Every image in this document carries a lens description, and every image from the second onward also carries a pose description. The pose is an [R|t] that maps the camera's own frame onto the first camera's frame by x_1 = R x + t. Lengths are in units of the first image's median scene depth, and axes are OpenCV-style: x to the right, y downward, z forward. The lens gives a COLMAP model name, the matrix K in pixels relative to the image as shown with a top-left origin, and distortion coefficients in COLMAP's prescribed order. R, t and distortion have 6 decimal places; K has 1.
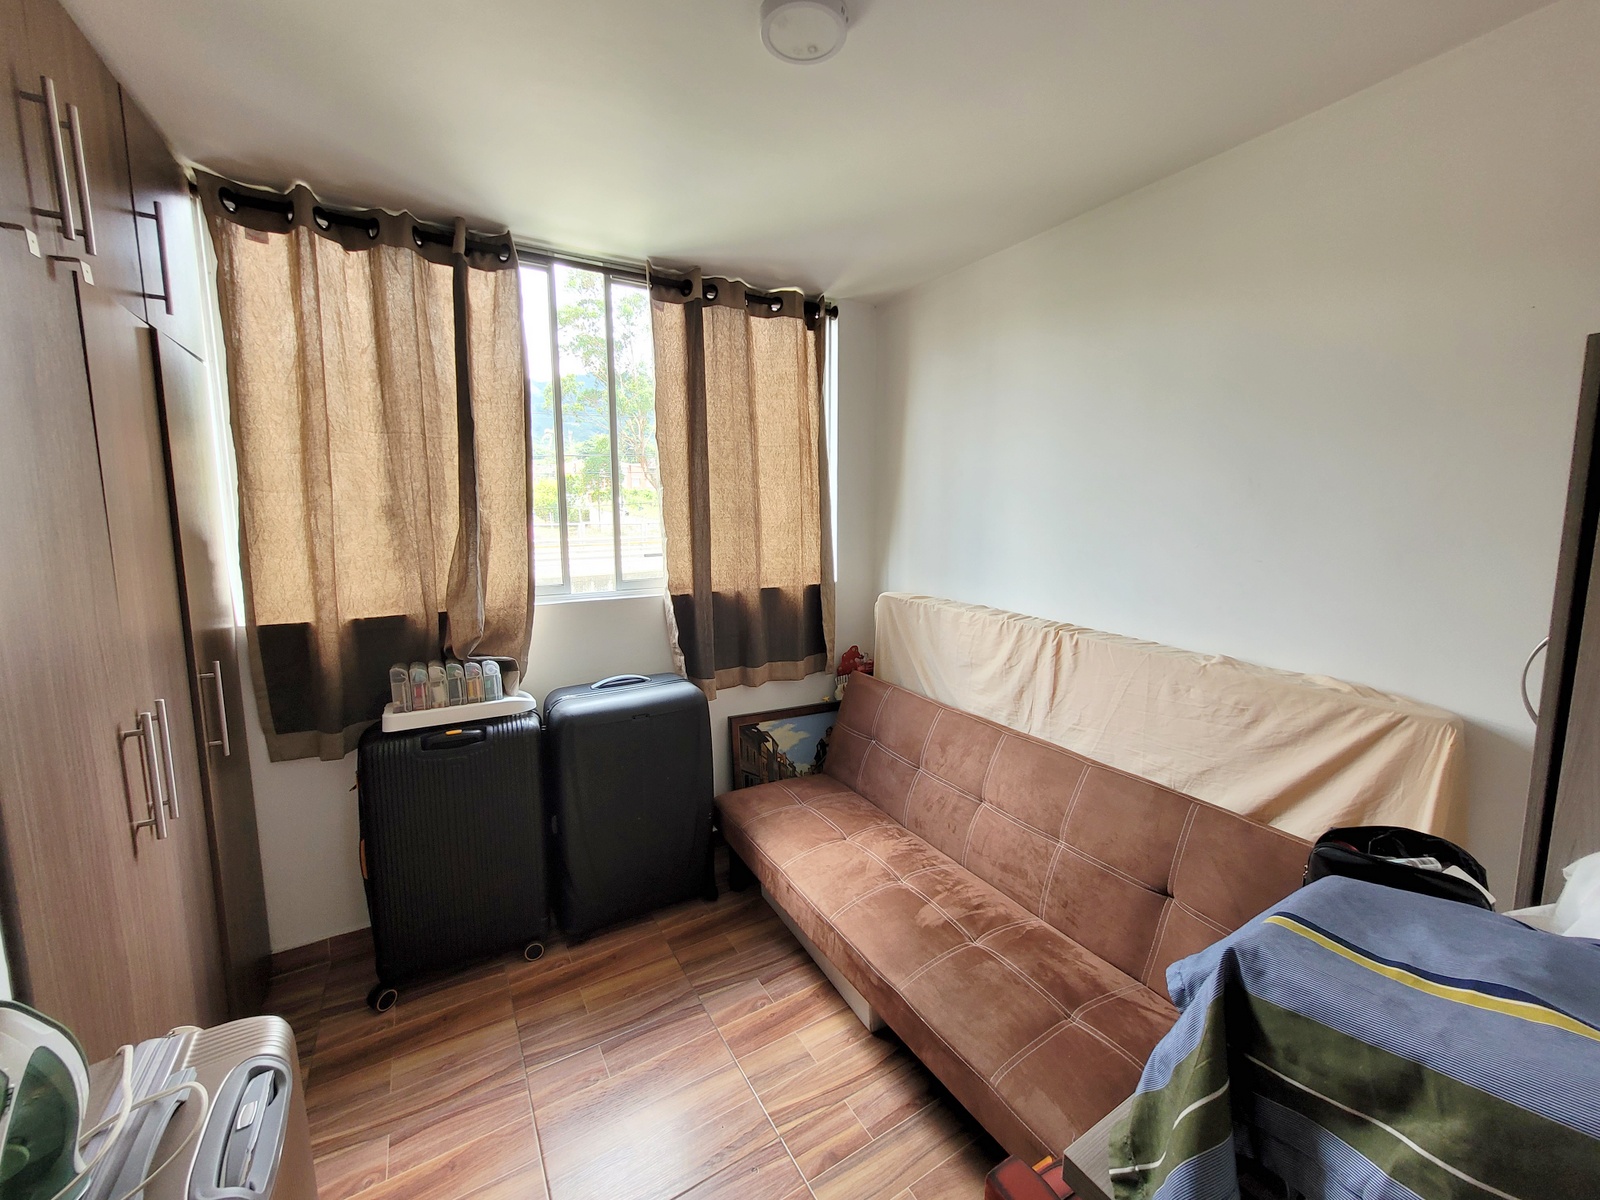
lens RADIAL K [[625.4, 0, 795.2], [0, 625.4, 588.9], [0, 0, 1]] dist [-0.001728, 0.000748]
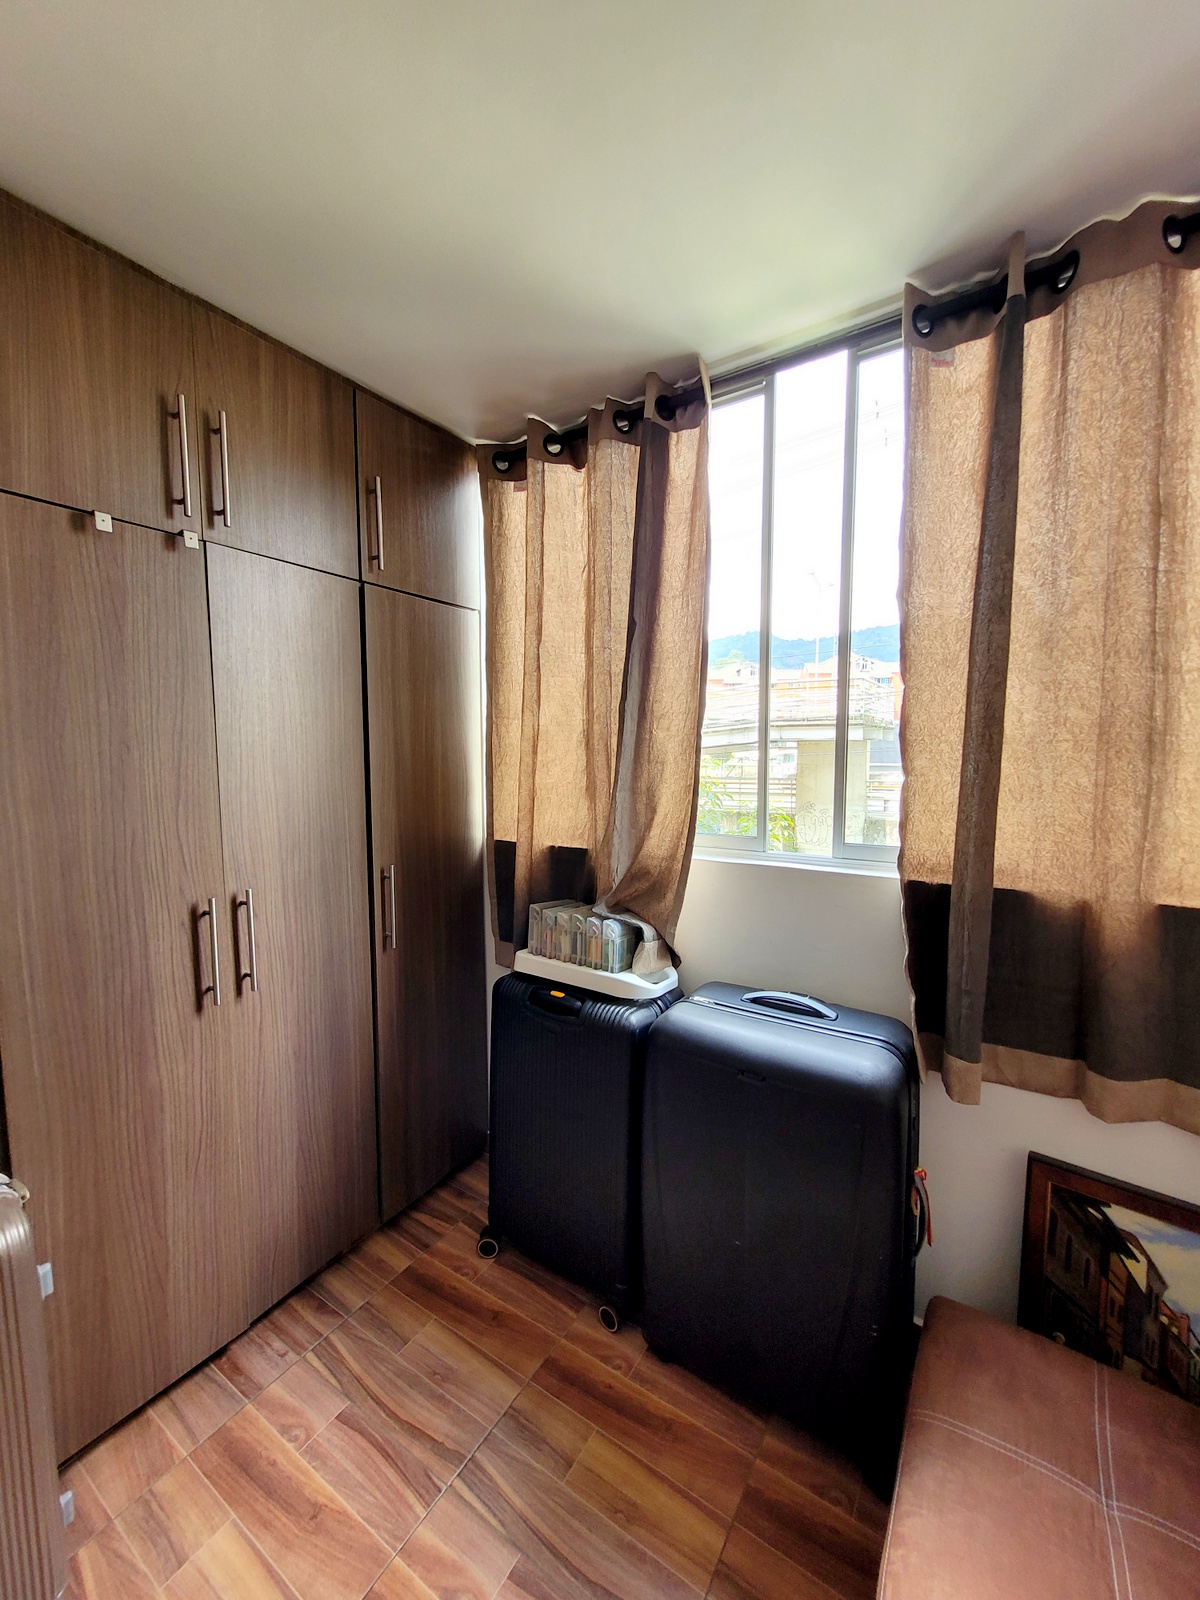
lens RADIAL K [[625.4, 0, 601.2], [0, 625.4, 805.9], [0, 0, 1]] dist [-0.001728, 0.000748]
pose [[0.453708, 0.079164, -0.887627, 0.193213], [-0.107809, 0.993607, 0.033510, -0.053768], [0.884605, 0.080490, 0.459342, 0.594408]]
